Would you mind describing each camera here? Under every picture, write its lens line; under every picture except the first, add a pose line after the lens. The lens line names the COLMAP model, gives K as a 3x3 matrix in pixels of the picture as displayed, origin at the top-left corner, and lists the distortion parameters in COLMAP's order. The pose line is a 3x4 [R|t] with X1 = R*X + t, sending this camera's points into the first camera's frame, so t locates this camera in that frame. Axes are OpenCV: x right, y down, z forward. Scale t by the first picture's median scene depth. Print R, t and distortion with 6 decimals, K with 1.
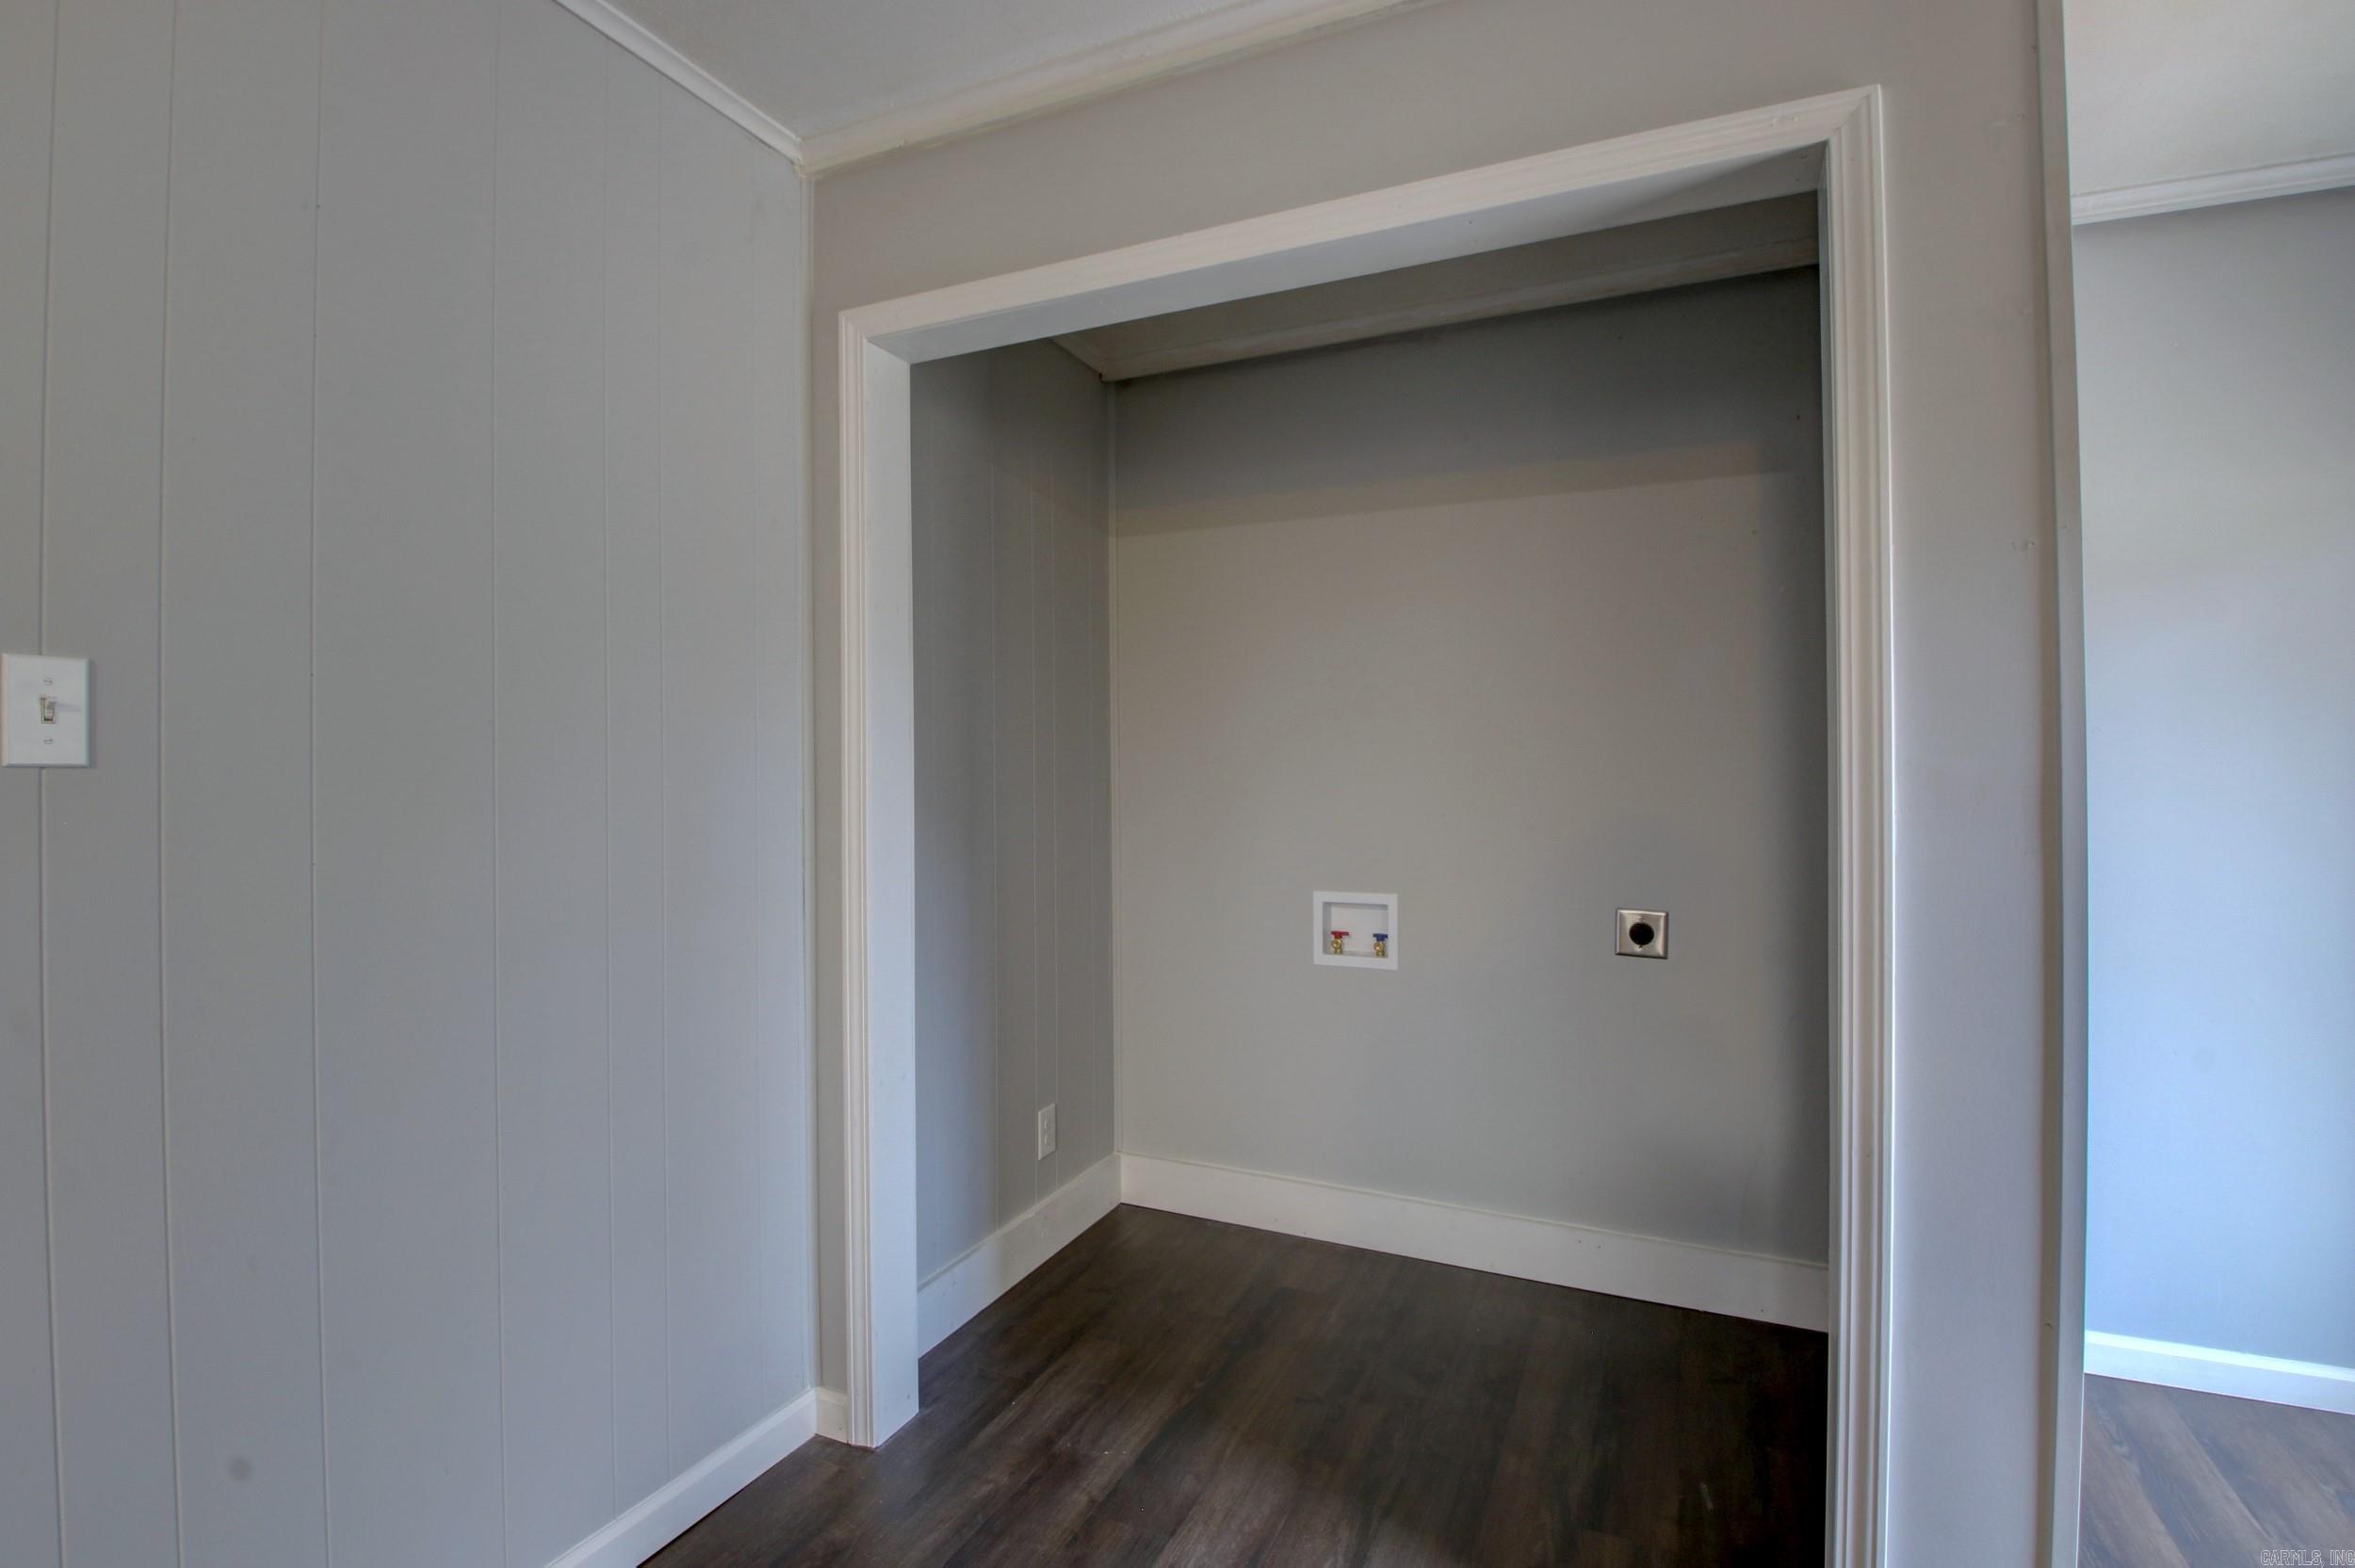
lens RADIAL K [[1088.3, 0, 1180.5], [0, 1088.3, 771.8], [0, 0, 1]] dist [0.000959, -0.029464]
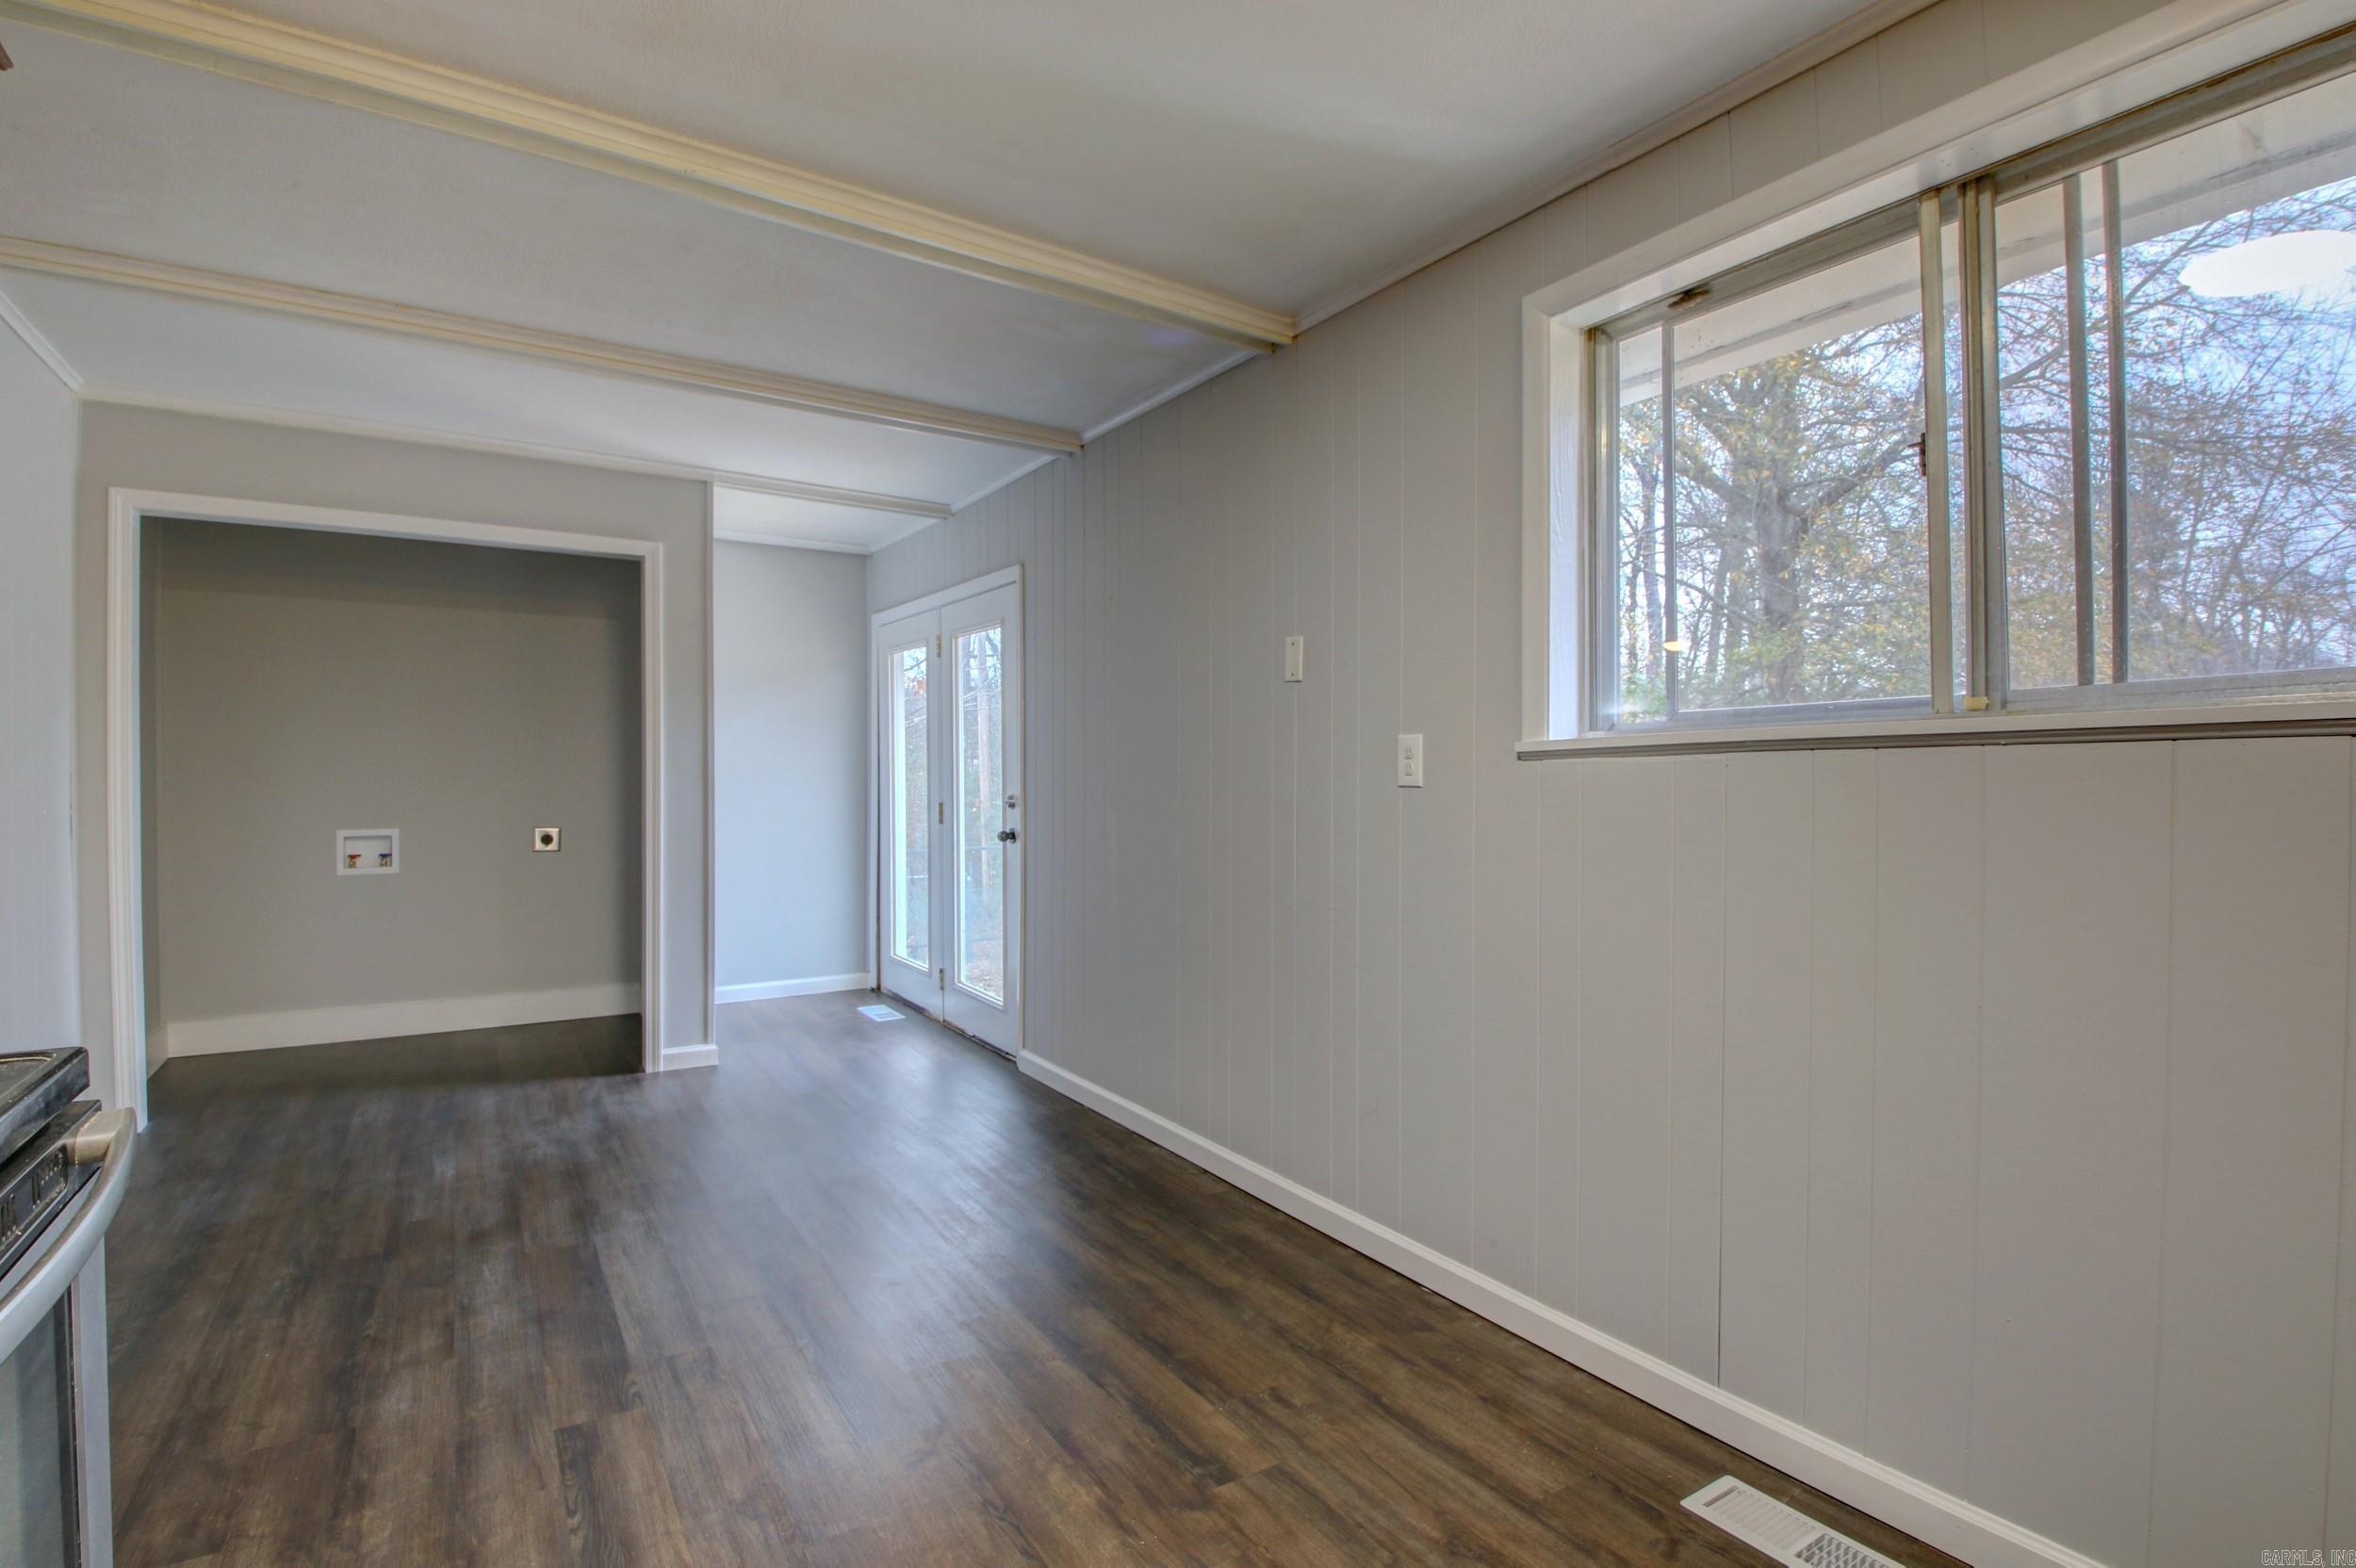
lens RADIAL K [[1114.4, 0, 1175.1], [0, 1114.4, 767.6], [0, 0, 1]] dist [0.025180, -0.033139]
pose [[0.543179, 0.004582, 0.839604, -0.786219], [-0.004130, 0.999988, -0.002786, 0.019847], [-0.839607, -0.001954, 0.543191, -1.255986]]
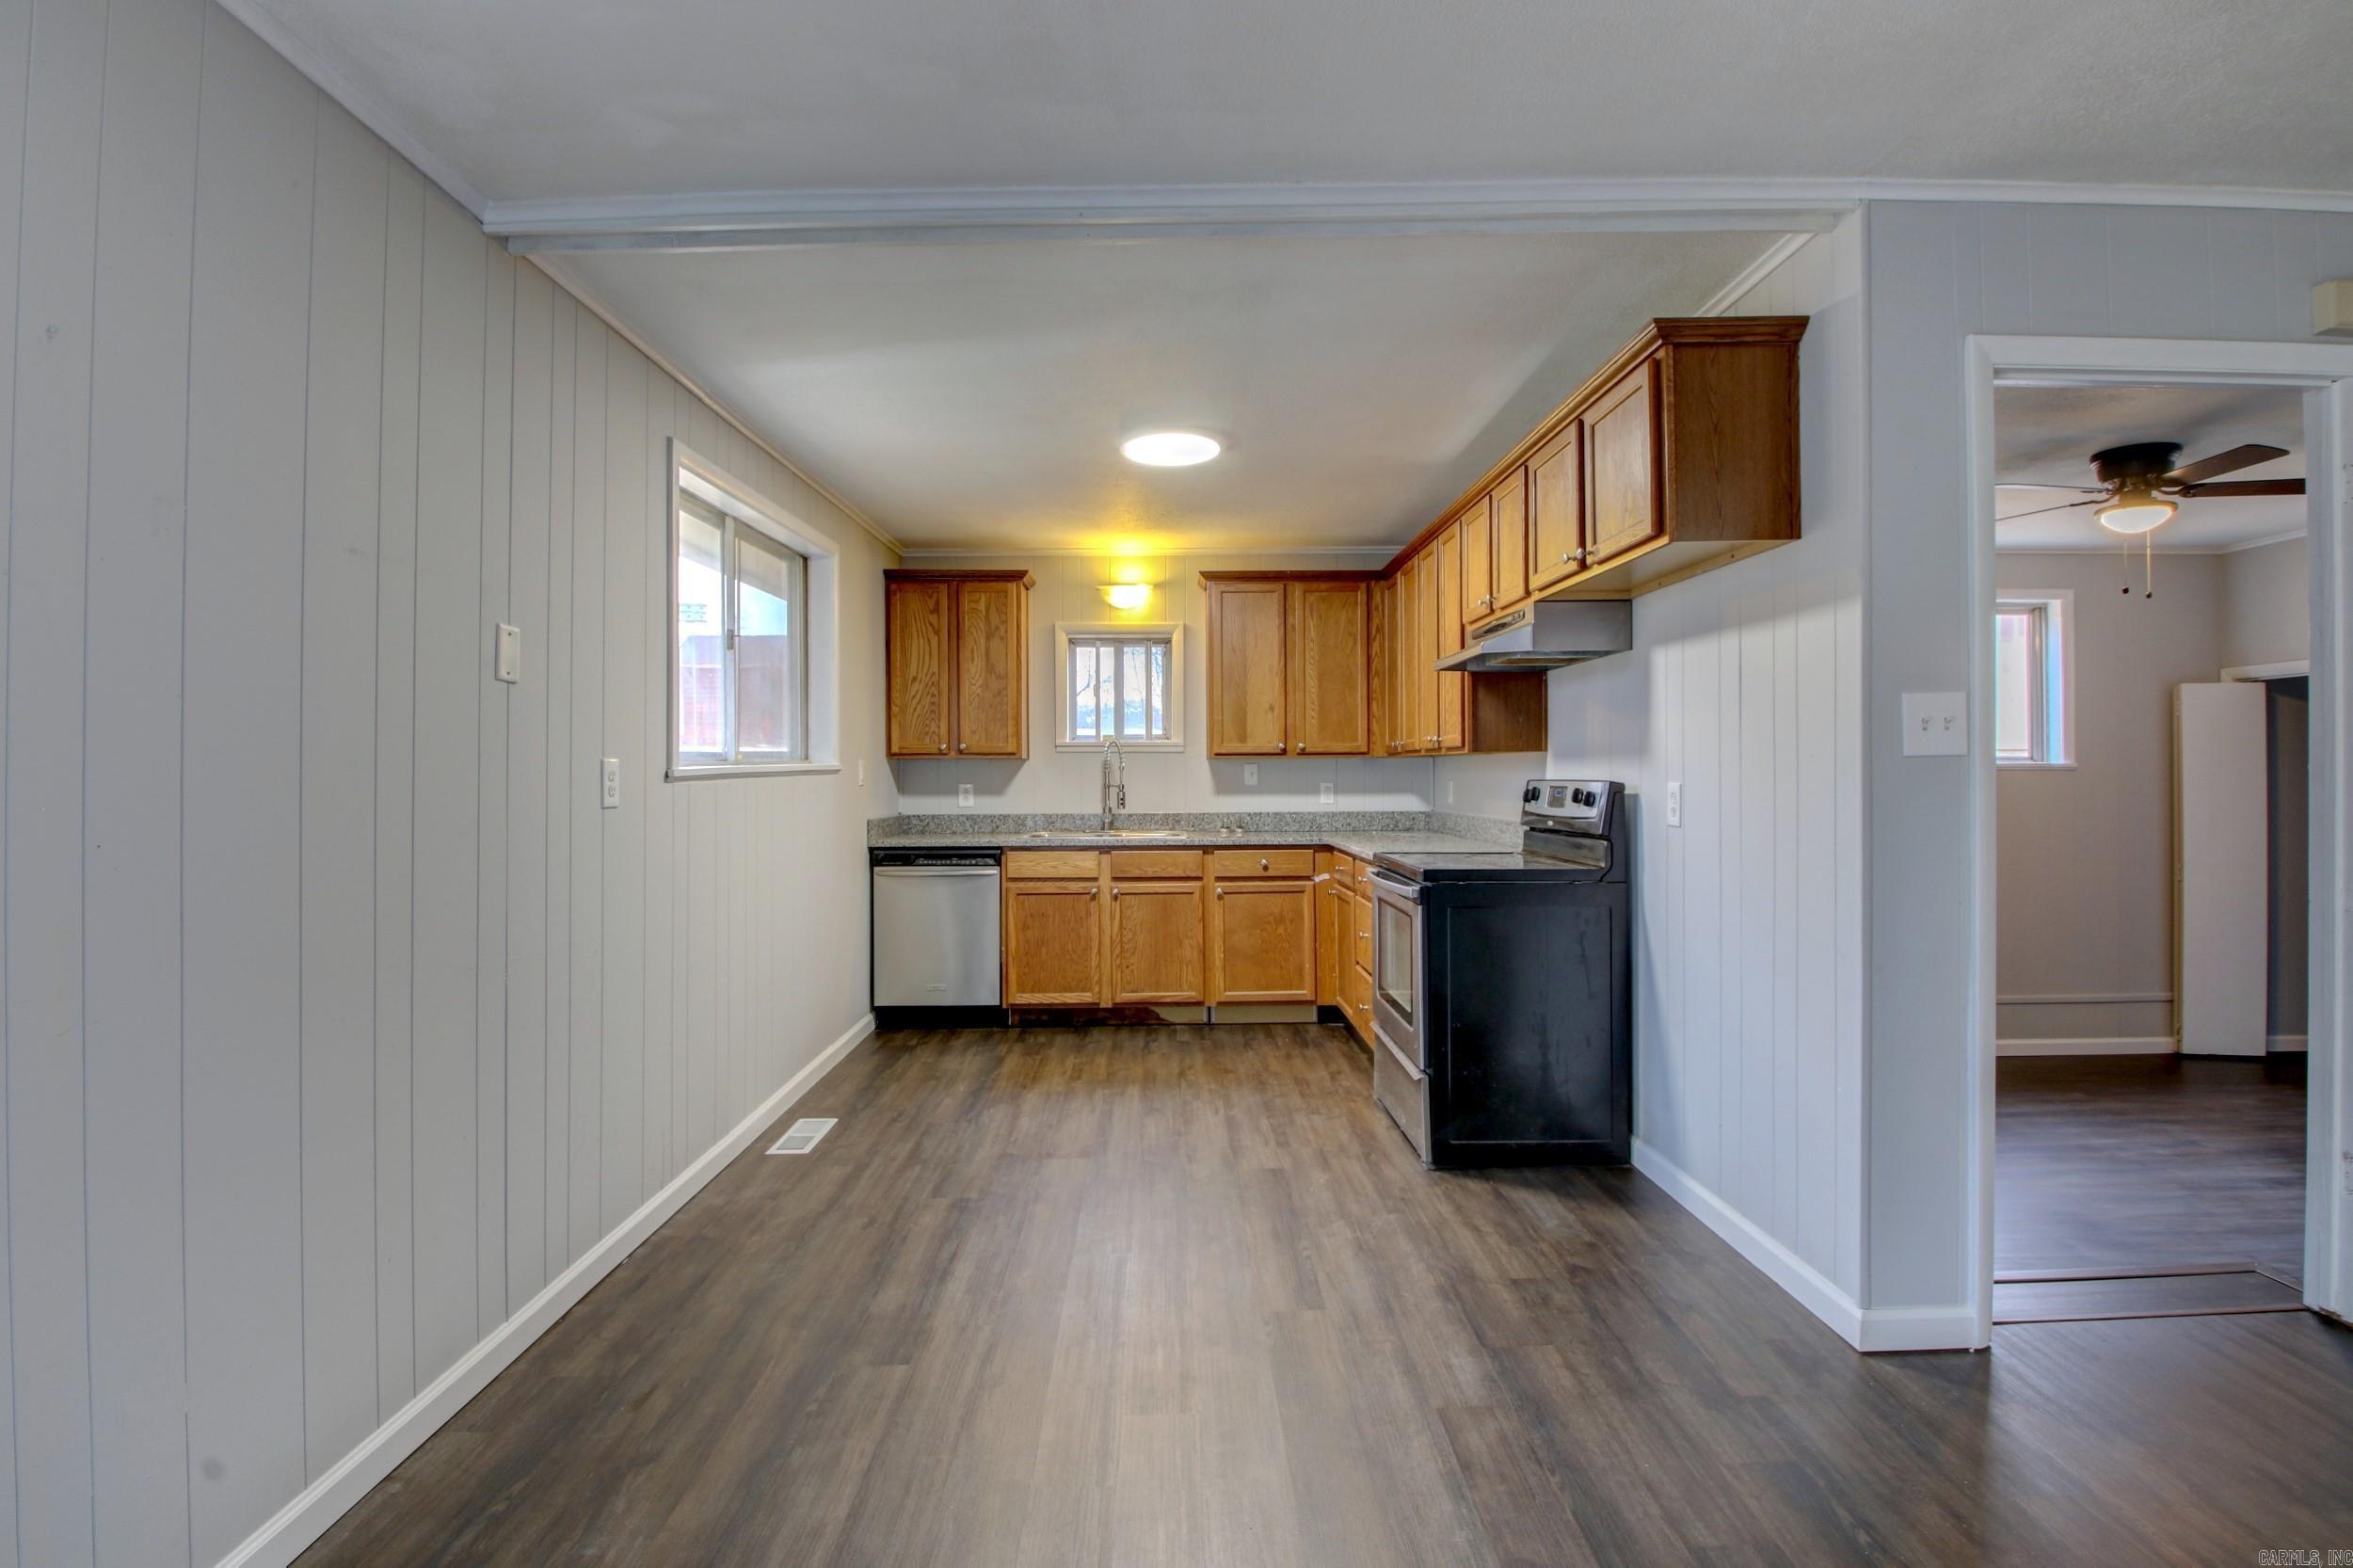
lens RADIAL K [[1113.1, 0, 1173.6], [0, 1113.1, 767.7], [0, 0, 1]] dist [0.025180, -0.033139]
pose [[-0.906179, 0.001795, -0.422890, 0.305470], [0.005874, 0.999948, -0.008342, 0.004935], [0.422853, -0.010044, -0.906143, 0.594568]]
